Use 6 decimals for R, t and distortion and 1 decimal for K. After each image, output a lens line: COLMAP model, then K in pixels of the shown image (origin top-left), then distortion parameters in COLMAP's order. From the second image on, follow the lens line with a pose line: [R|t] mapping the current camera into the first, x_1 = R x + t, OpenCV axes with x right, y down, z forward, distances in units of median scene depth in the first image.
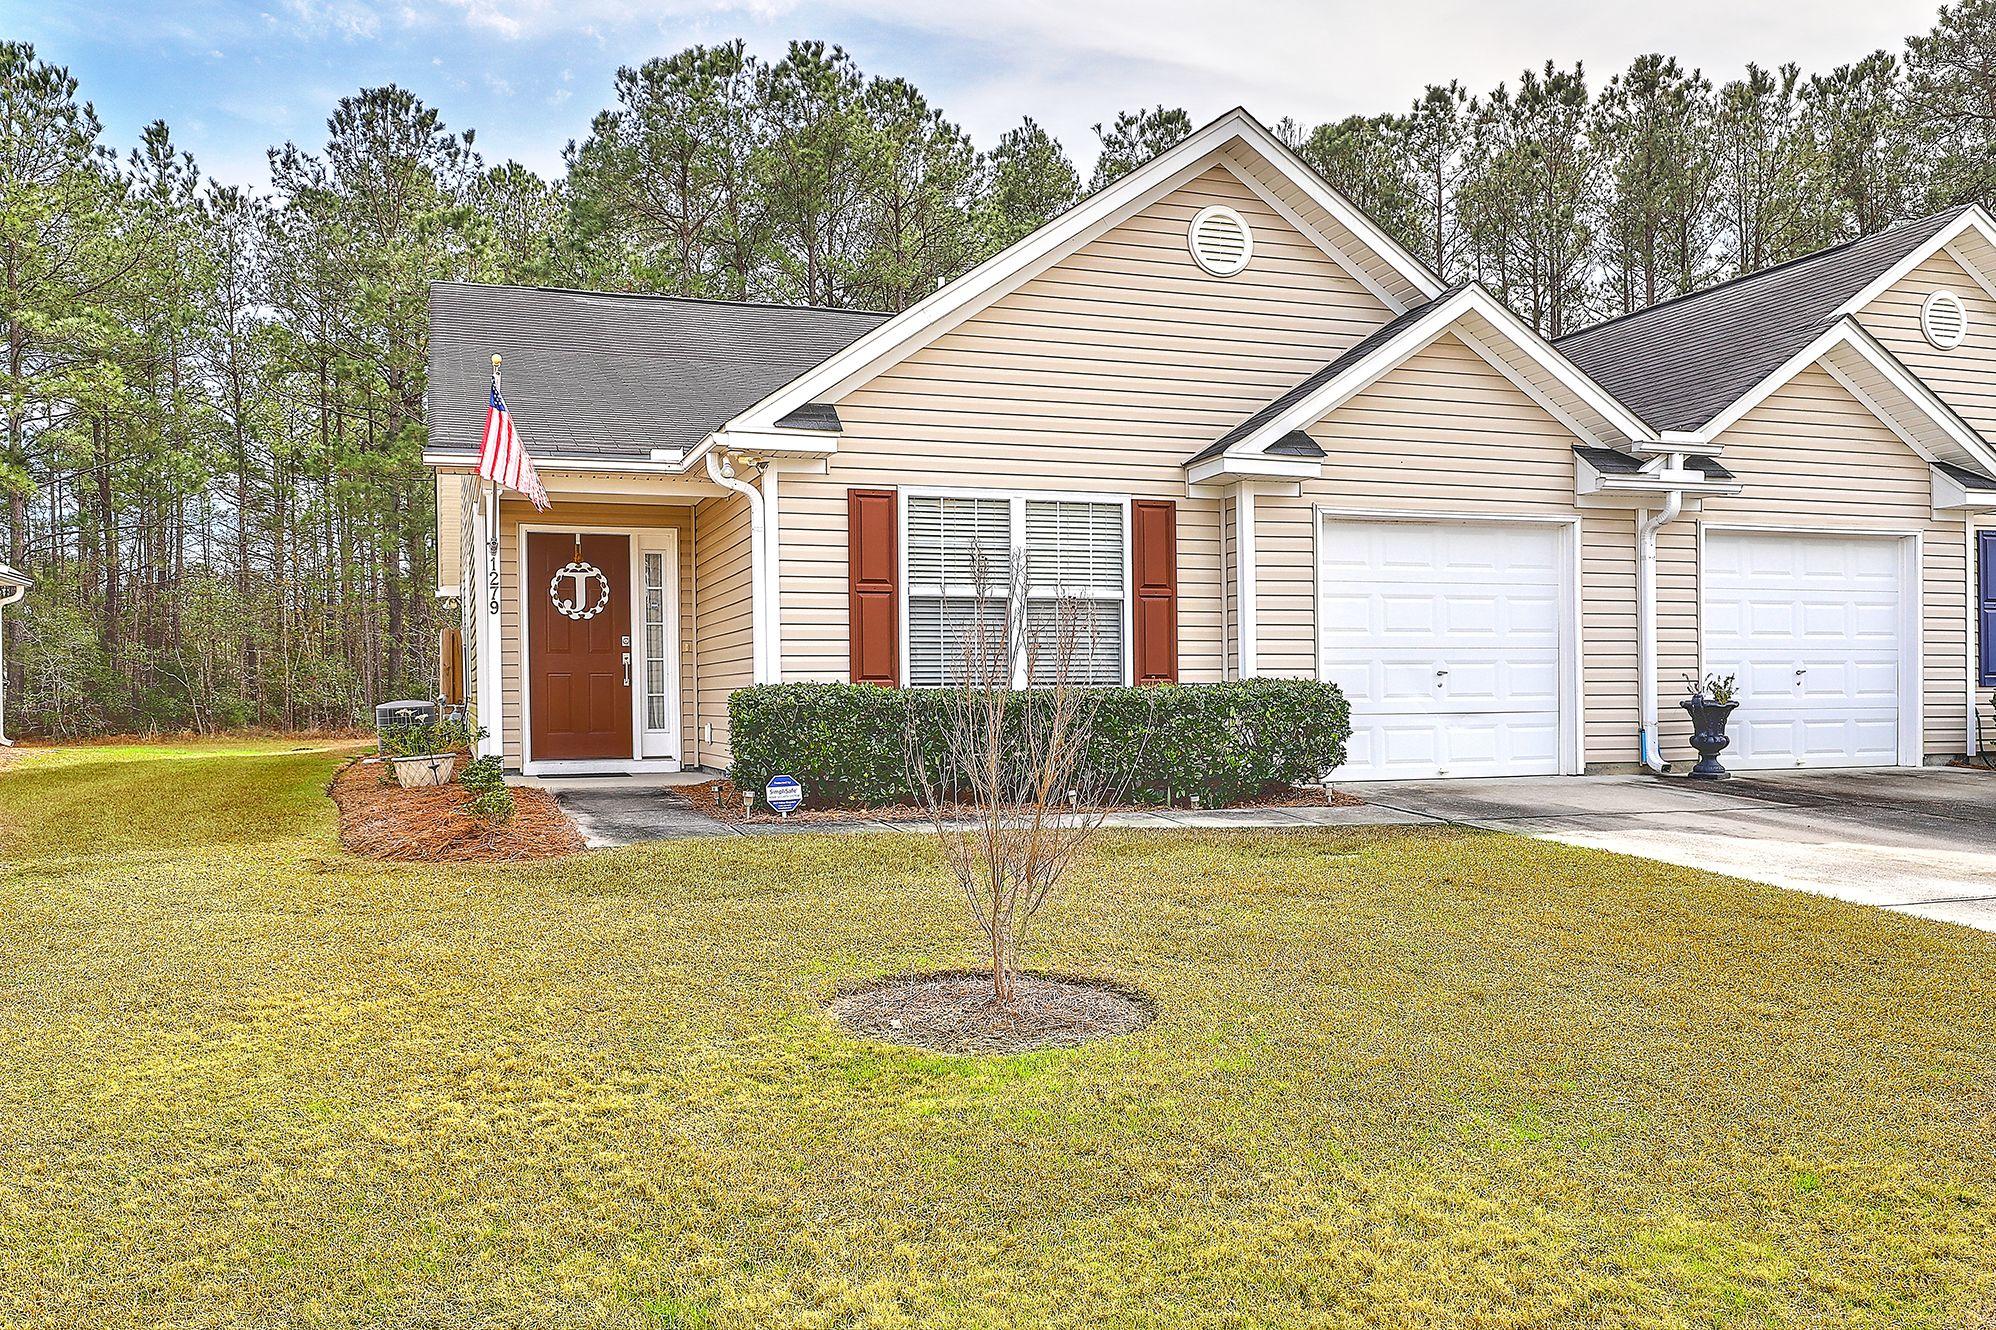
lens RADIAL K [[1613.4, 0, 1035.4], [0, 1613.4, 657.6], [0, 0, 1]] dist [0.004192, -0.010067]
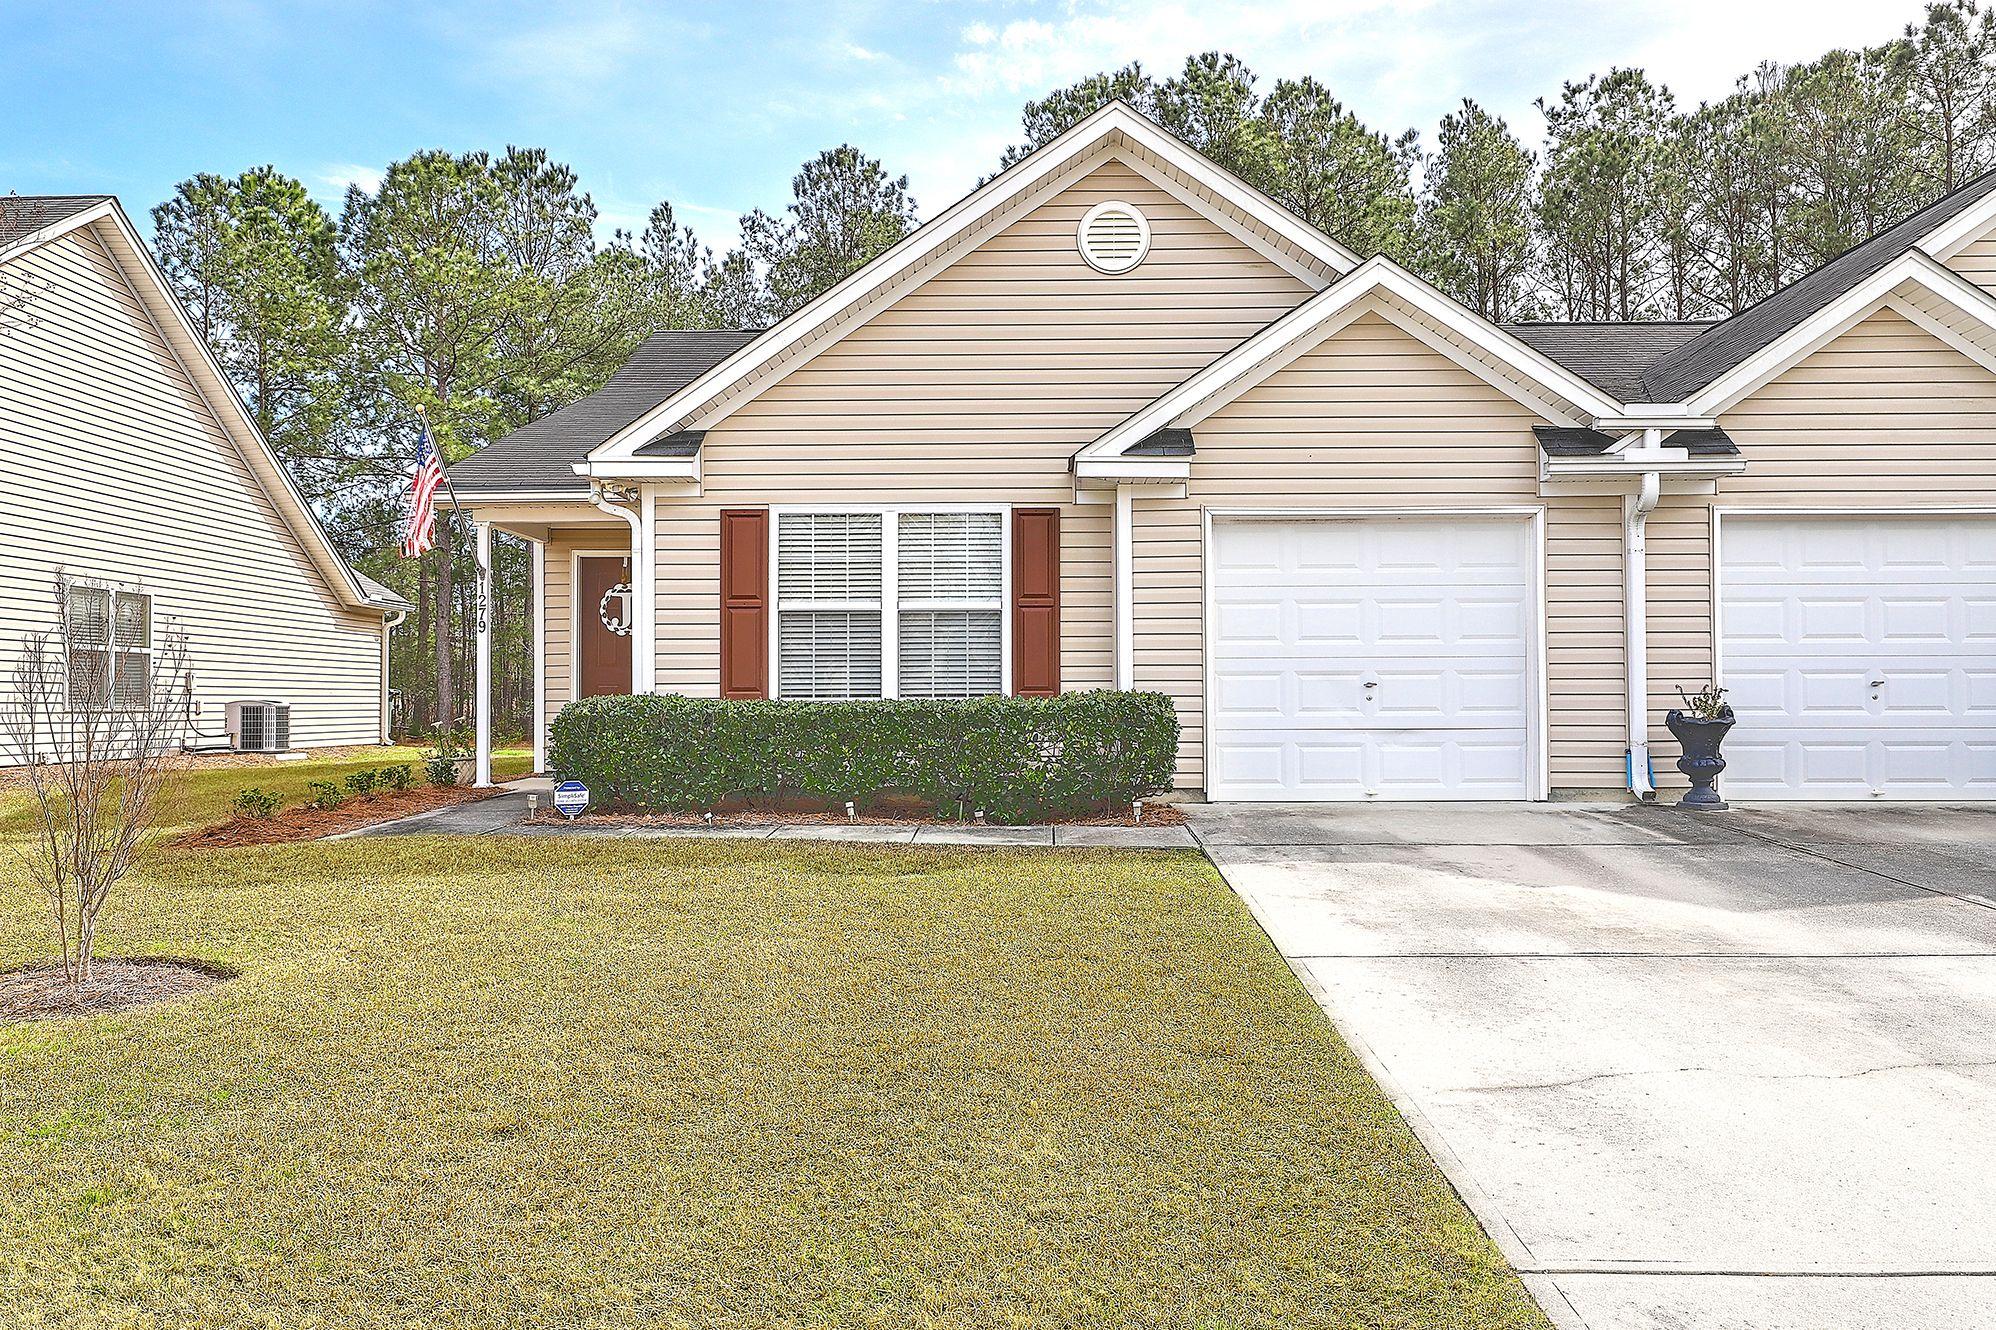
lens RADIAL K [[1628.6, 0, 1008.6], [0, 1628.6, 625.0], [0, 0, 1]] dist [-0.004308, -0.002272]
pose [[0.933185, -0.013459, -0.359145, 0.357314], [0.004299, 0.999645, -0.026291, -0.000702], [0.359371, 0.022990, 0.932912, 0.064321]]
